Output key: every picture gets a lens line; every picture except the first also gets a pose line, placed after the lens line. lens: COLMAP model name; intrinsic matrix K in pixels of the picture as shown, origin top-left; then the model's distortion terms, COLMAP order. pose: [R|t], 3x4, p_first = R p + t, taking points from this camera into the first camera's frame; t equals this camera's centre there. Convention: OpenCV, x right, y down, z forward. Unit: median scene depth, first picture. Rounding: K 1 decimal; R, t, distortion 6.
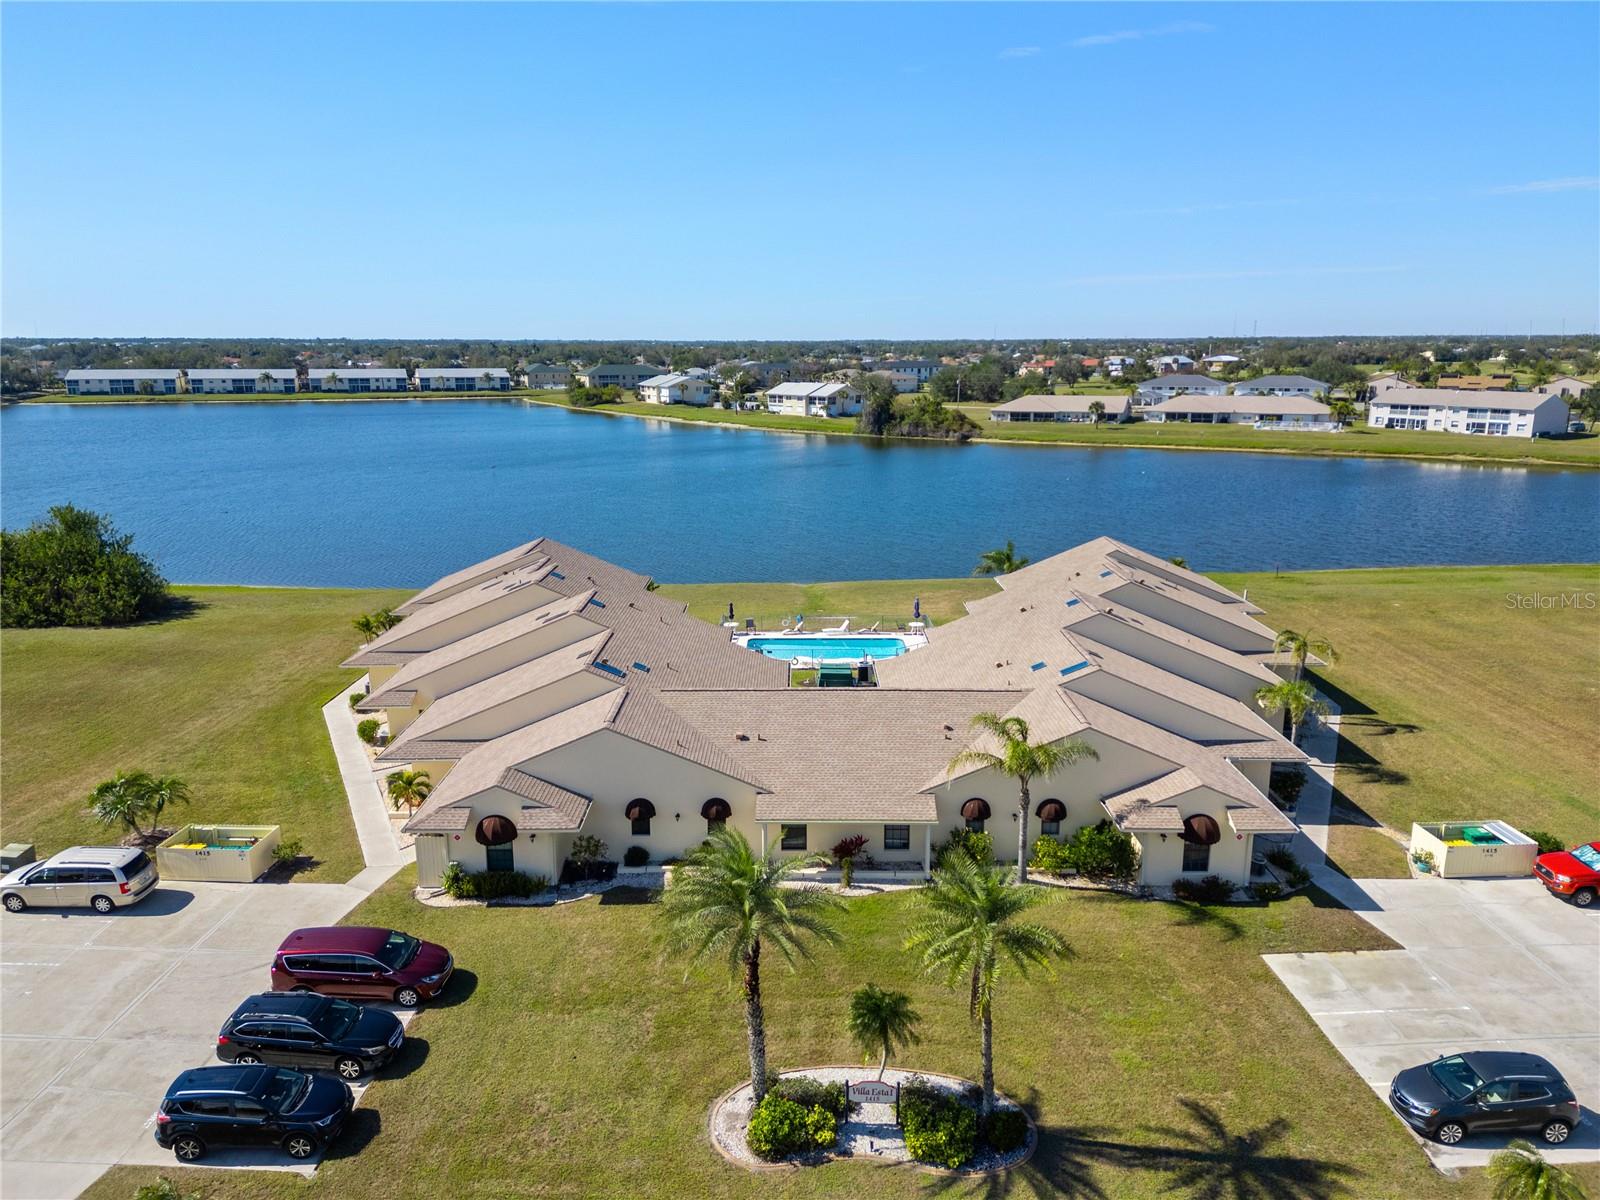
lens RADIAL K [[1106.8, 0, 799.7], [0, 1106.8, 627.9], [0, 0, 1]] dist [0.084165, -0.084104]
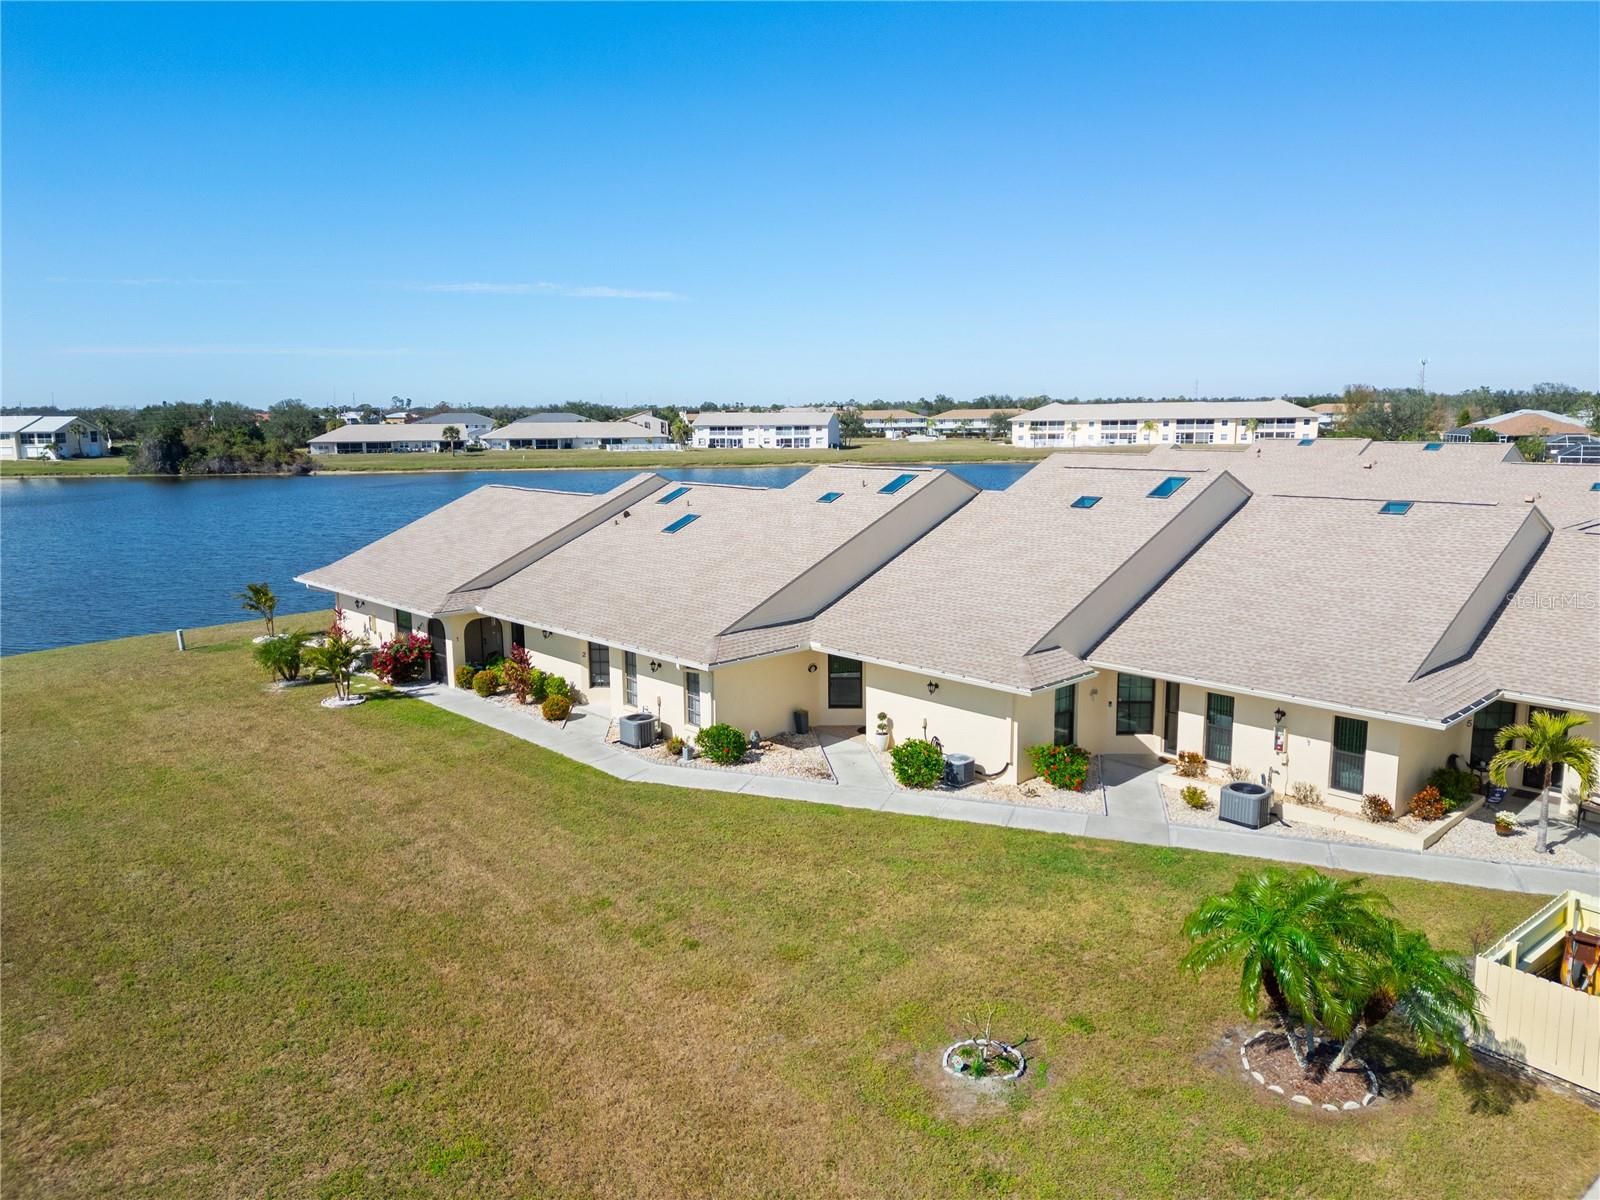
lens RADIAL K [[1124.1, 0, 800.0], [0, 1124.1, 600.0], [0, 0, 1]] dist [0.088774, -0.095733]
pose [[0.730633, -0.118721, 0.672369, -0.184929], [0.178400, 0.983752, -0.020157, 0.006016], [-0.659051, 0.134678, 0.739942, 0.170198]]
